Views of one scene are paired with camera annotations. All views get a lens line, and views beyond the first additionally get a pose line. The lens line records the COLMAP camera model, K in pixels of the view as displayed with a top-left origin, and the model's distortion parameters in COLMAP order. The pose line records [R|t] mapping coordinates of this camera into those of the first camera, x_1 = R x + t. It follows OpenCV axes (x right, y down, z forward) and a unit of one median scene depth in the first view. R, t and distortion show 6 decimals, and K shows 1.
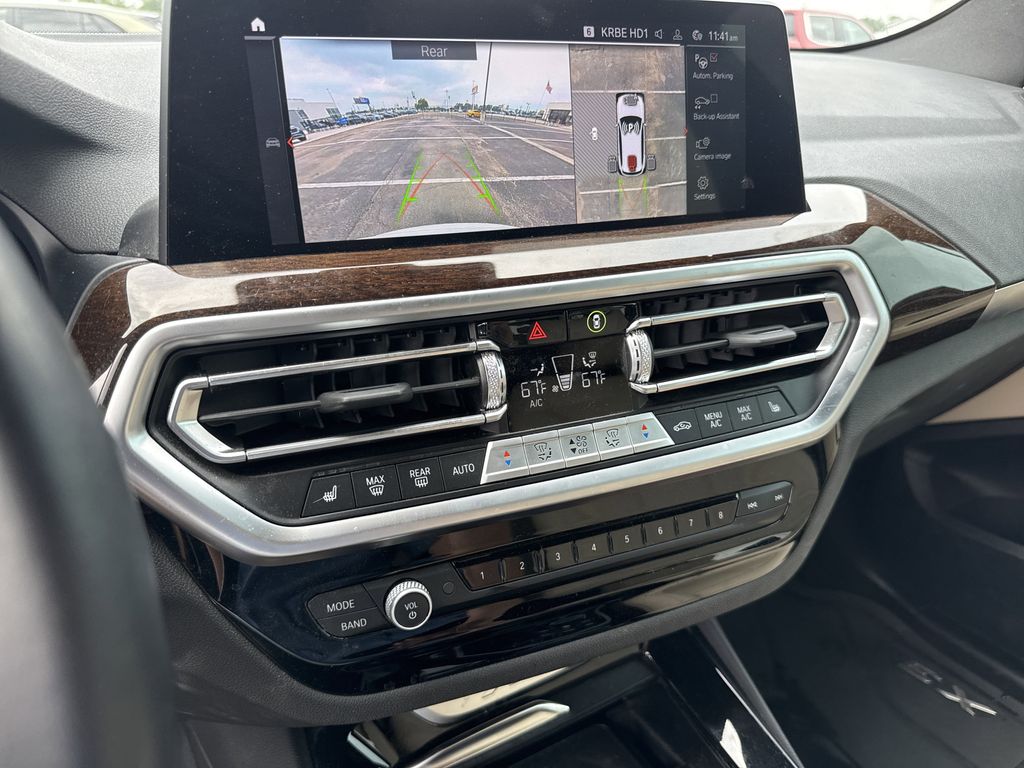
lens RADIAL K [[755.5, 0, 496.7], [0, 755.5, 381.6], [0, 0, 1]] dist [0.035538, -0.090157]
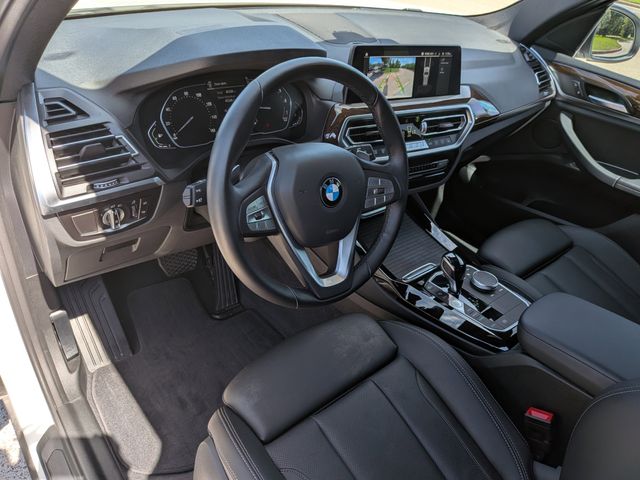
lens RADIAL K [[472.2, 0, 310.4], [0, 472.2, 238.5], [0, 0, 1]] dist [0.035538, -0.090157]
pose [[0.980679, 0.001755, 0.195615, -0.982387], [-0.036267, 0.984256, 0.172989, 0.148988], [-0.192232, -0.176741, 0.965303, -1.646198]]
